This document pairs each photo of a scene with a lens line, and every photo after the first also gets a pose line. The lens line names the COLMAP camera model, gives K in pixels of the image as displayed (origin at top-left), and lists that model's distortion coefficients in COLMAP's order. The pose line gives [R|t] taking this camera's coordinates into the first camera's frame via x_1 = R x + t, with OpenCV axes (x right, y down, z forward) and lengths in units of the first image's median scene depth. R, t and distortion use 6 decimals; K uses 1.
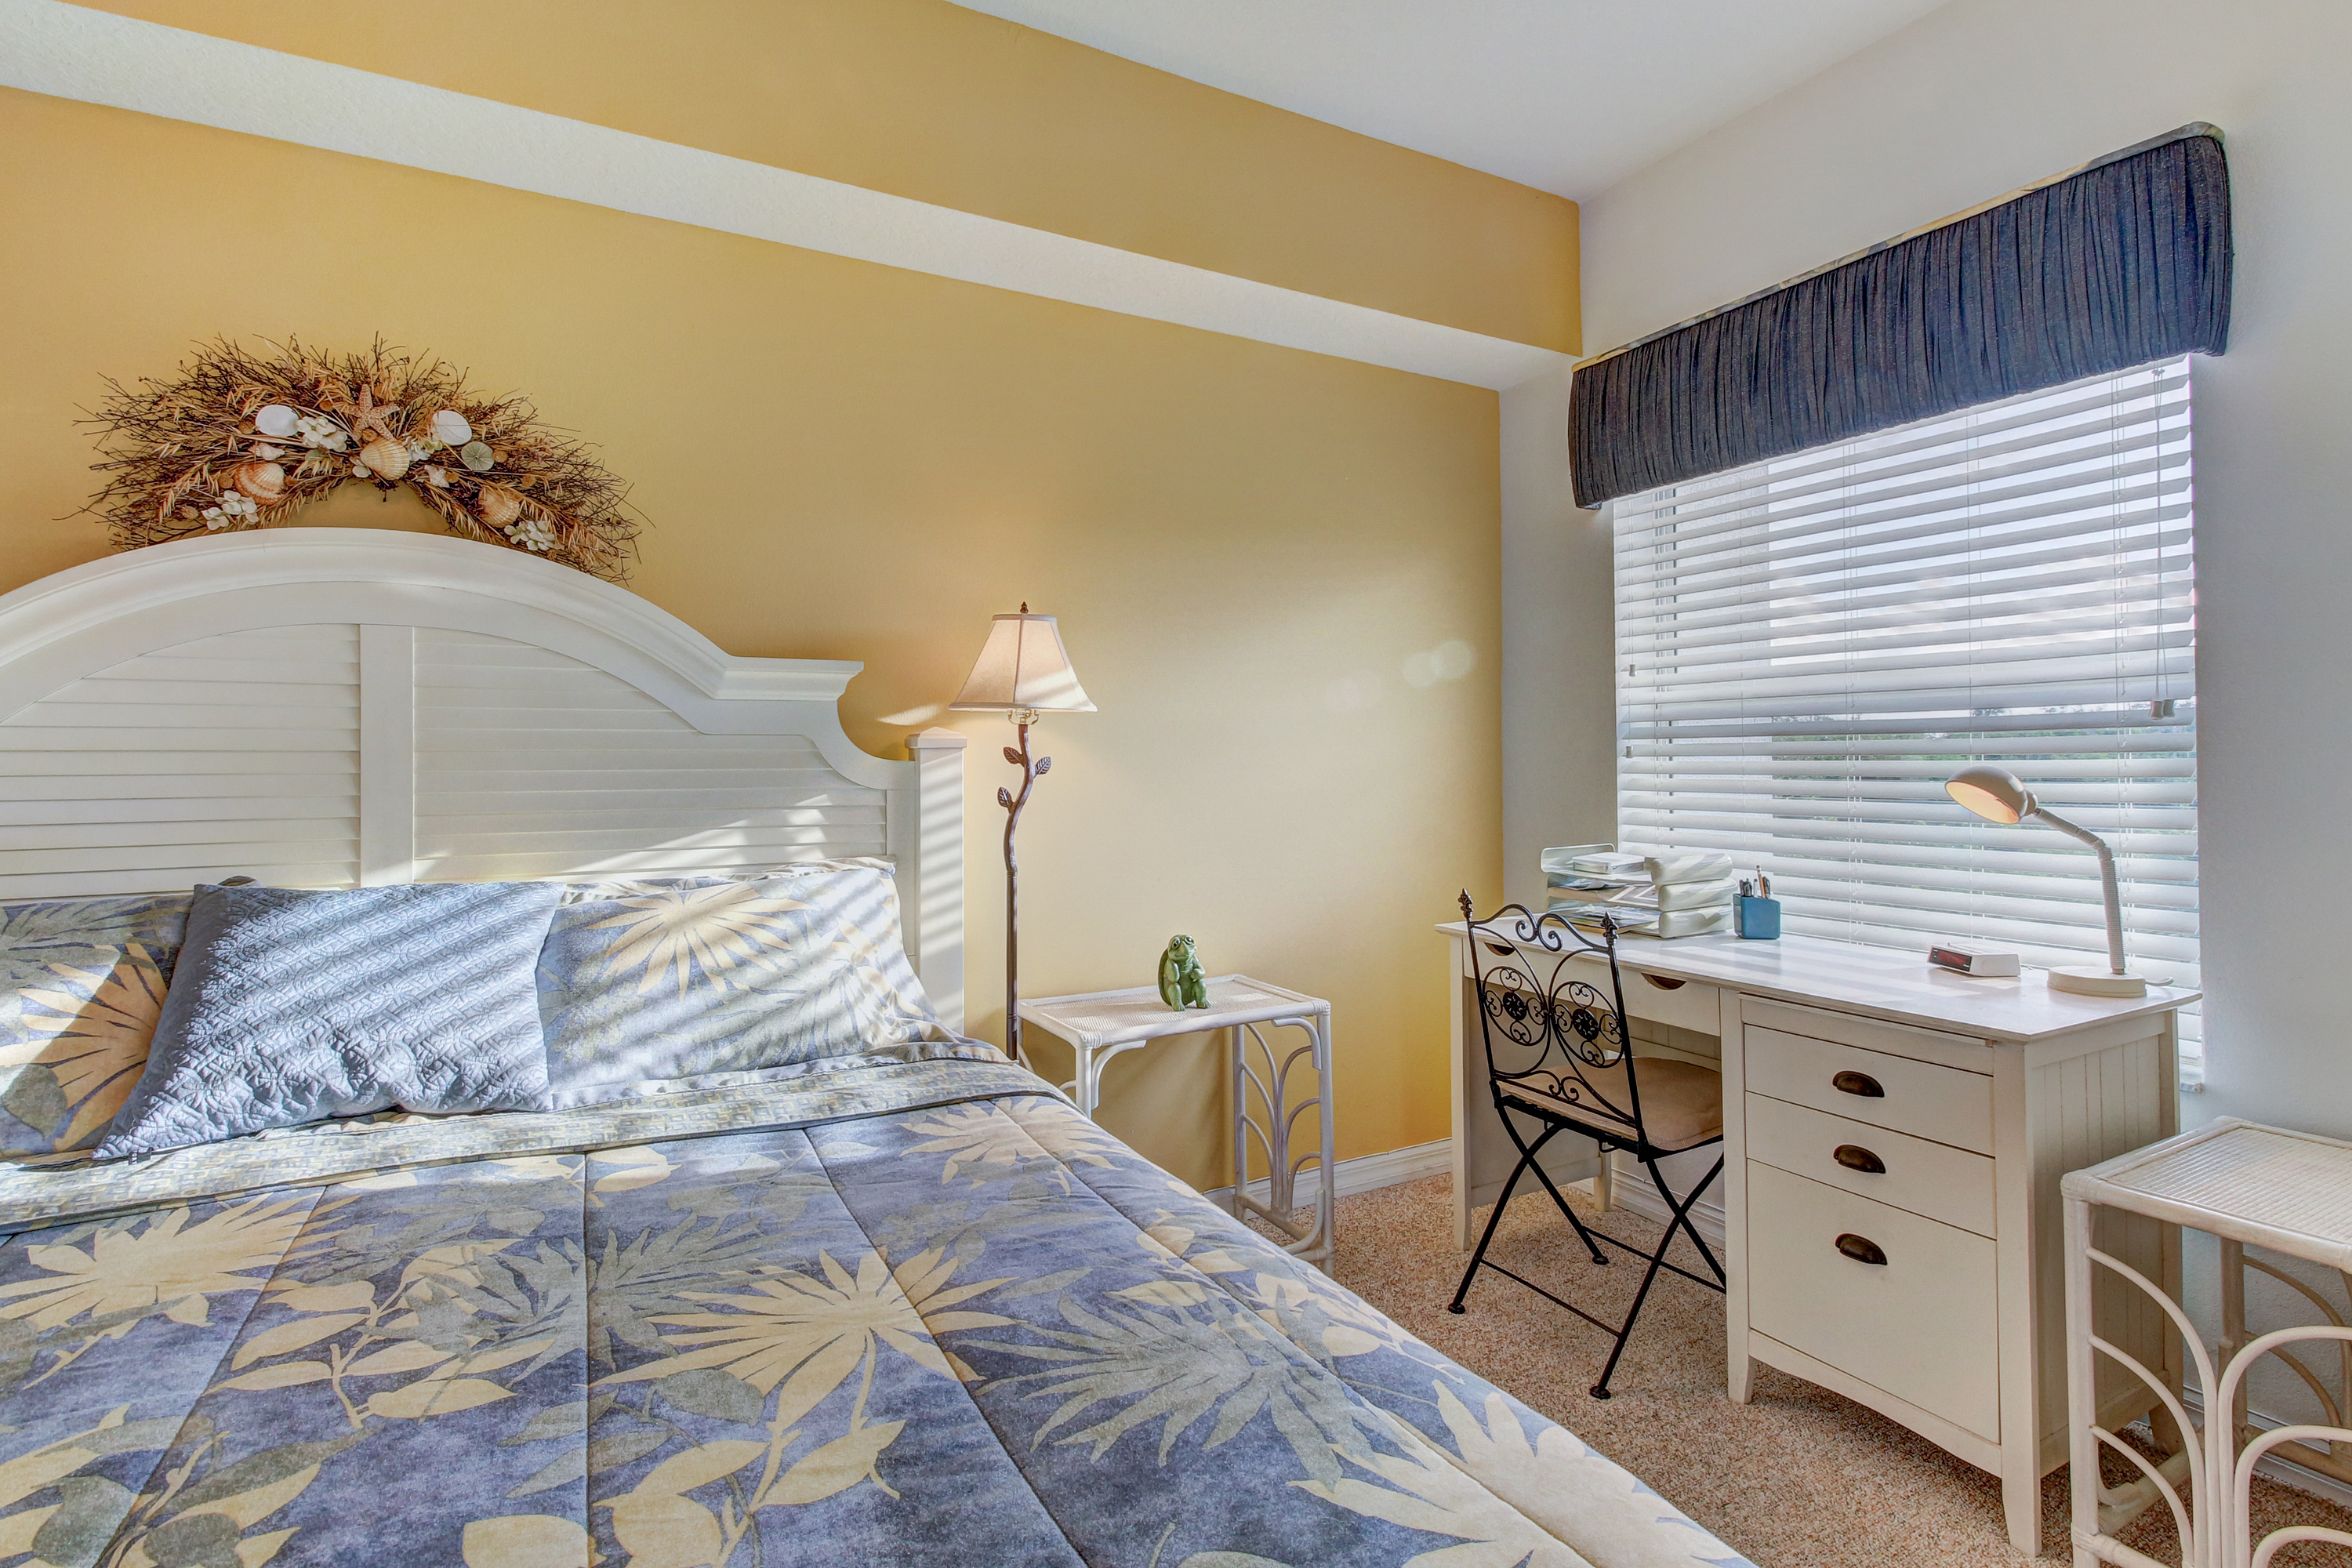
lens RADIAL K [[1119.2, 0, 1178.6], [0, 1119.2, 743.9], [0, 0, 1]] dist [0.017168, -0.014684]
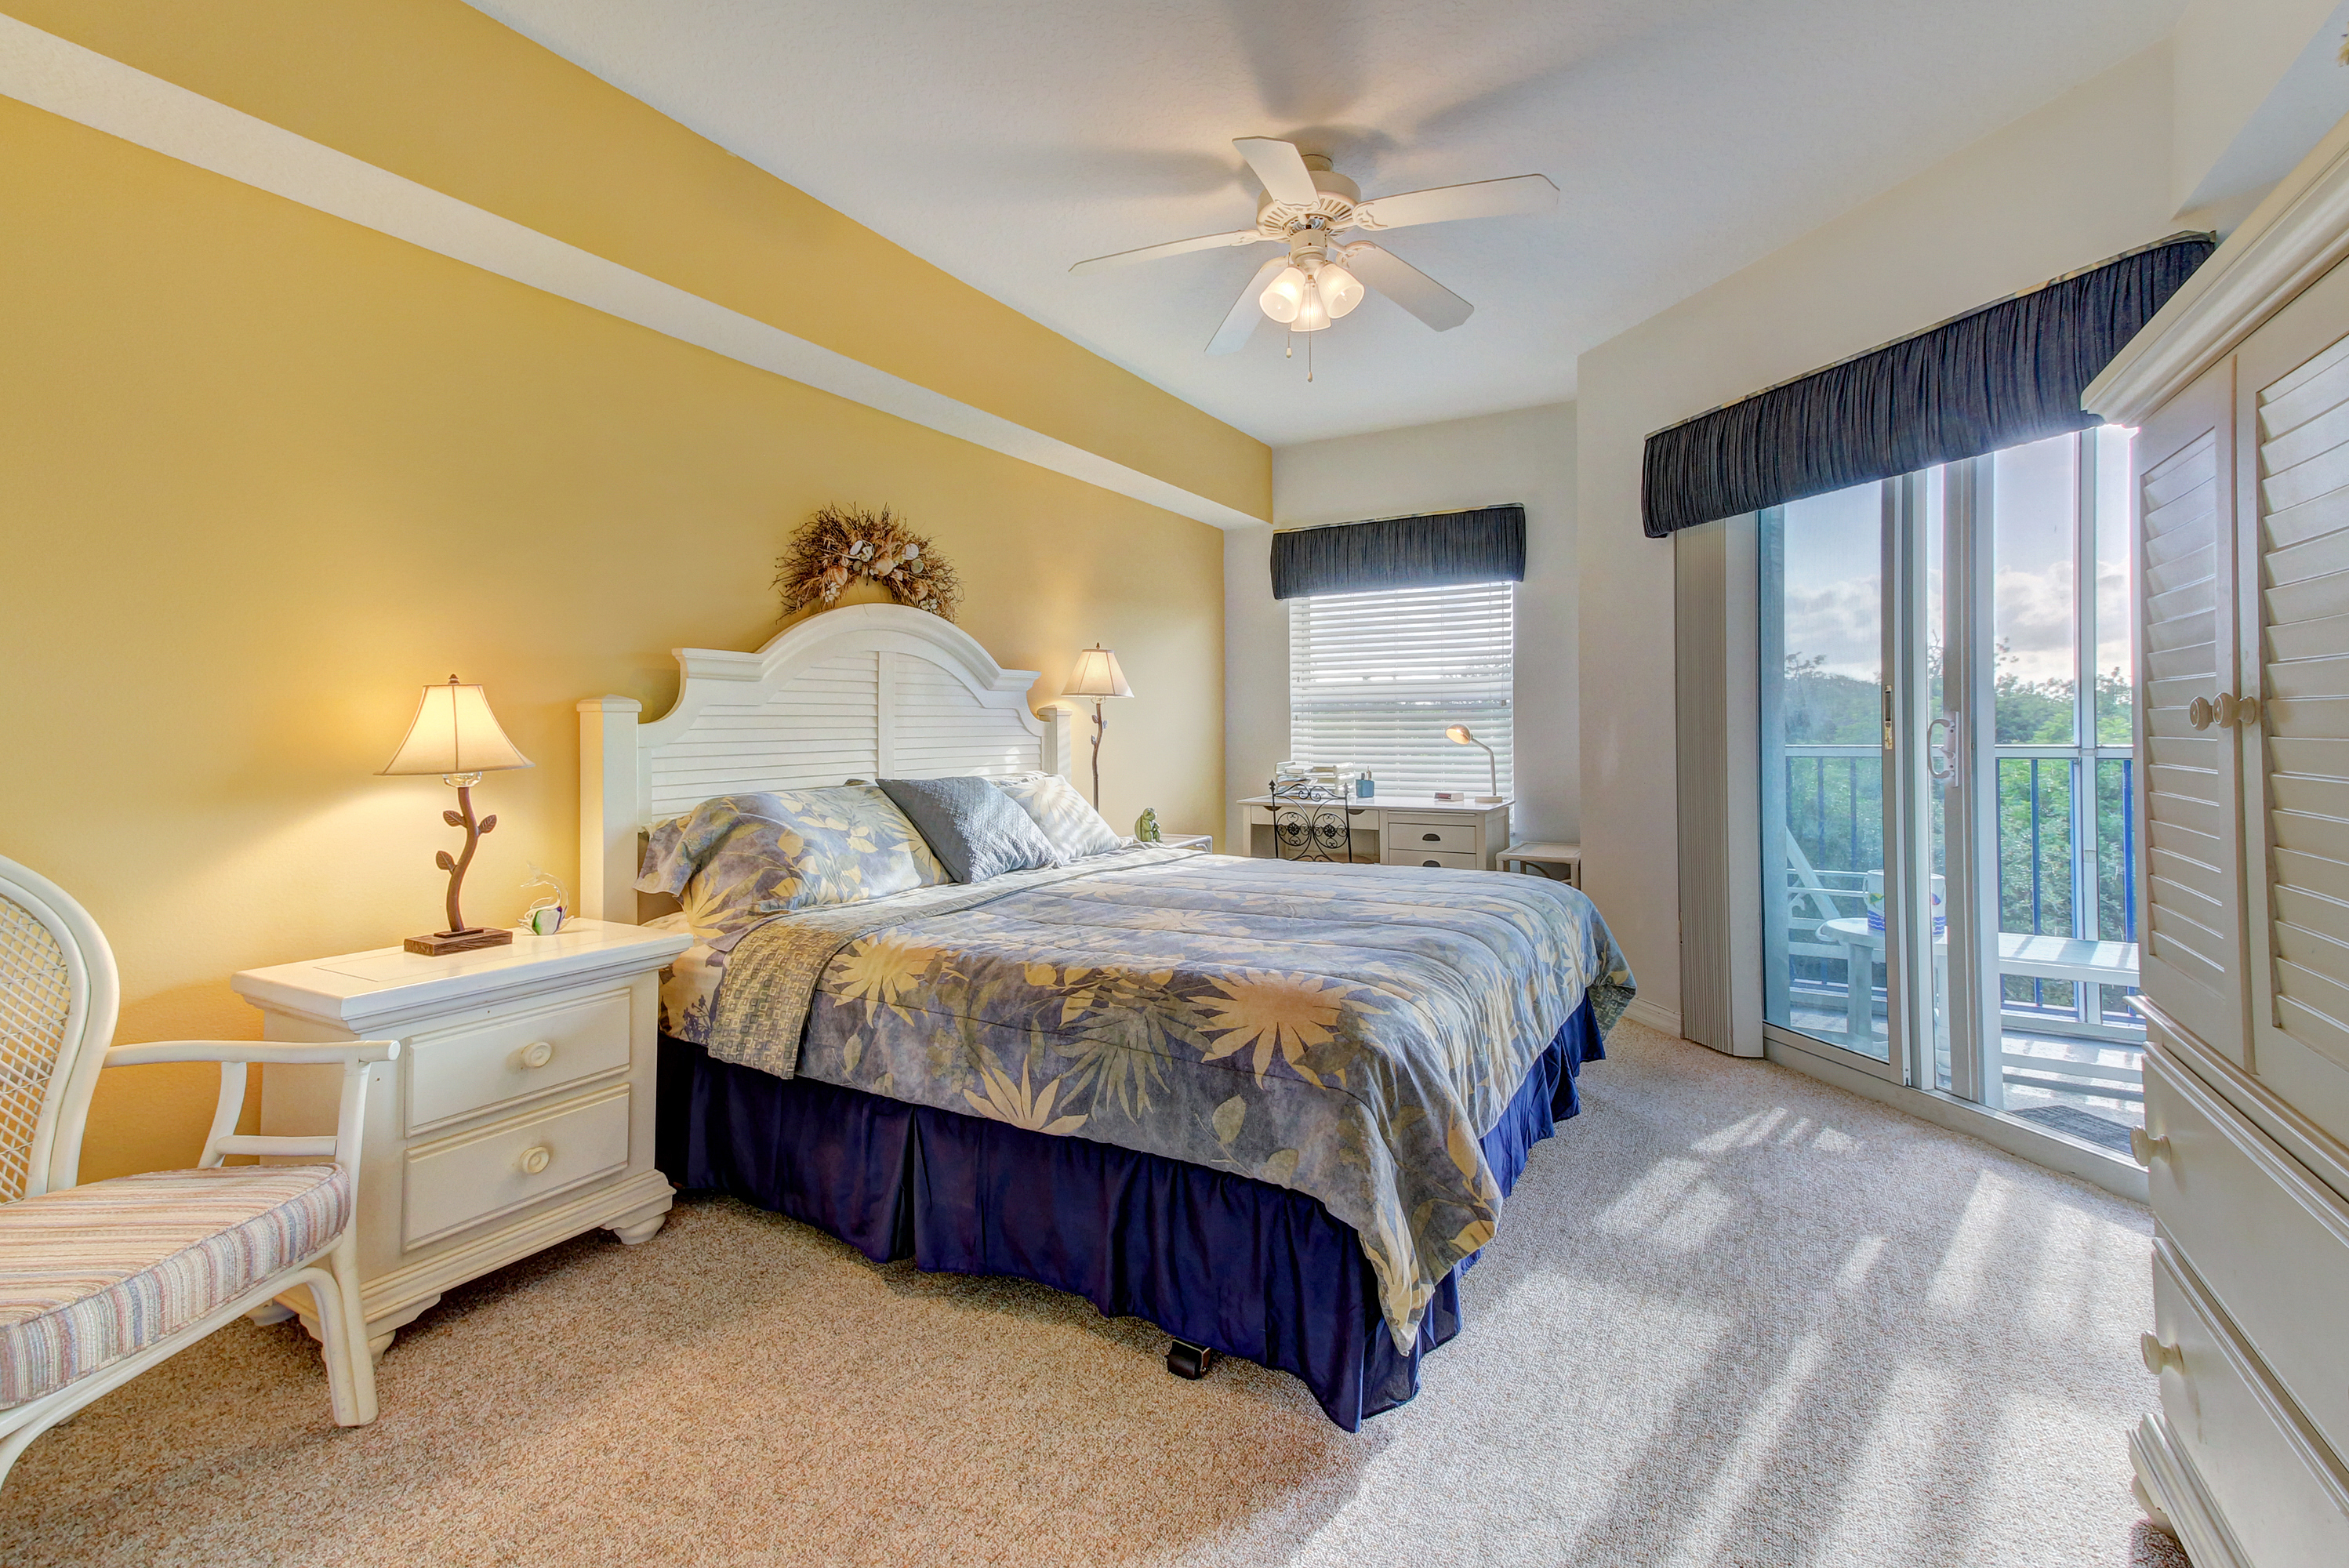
lens RADIAL K [[1061.2, 0, 1175.7], [0, 1061.2, 731.6], [0, 0, 1]] dist [0.000389, 0.000055]
pose [[0.848275, -0.004149, 0.529539, -1.081370], [-0.005205, 0.999856, 0.016173, 0.001564], [-0.529530, -0.016476, 0.848131, -0.724208]]
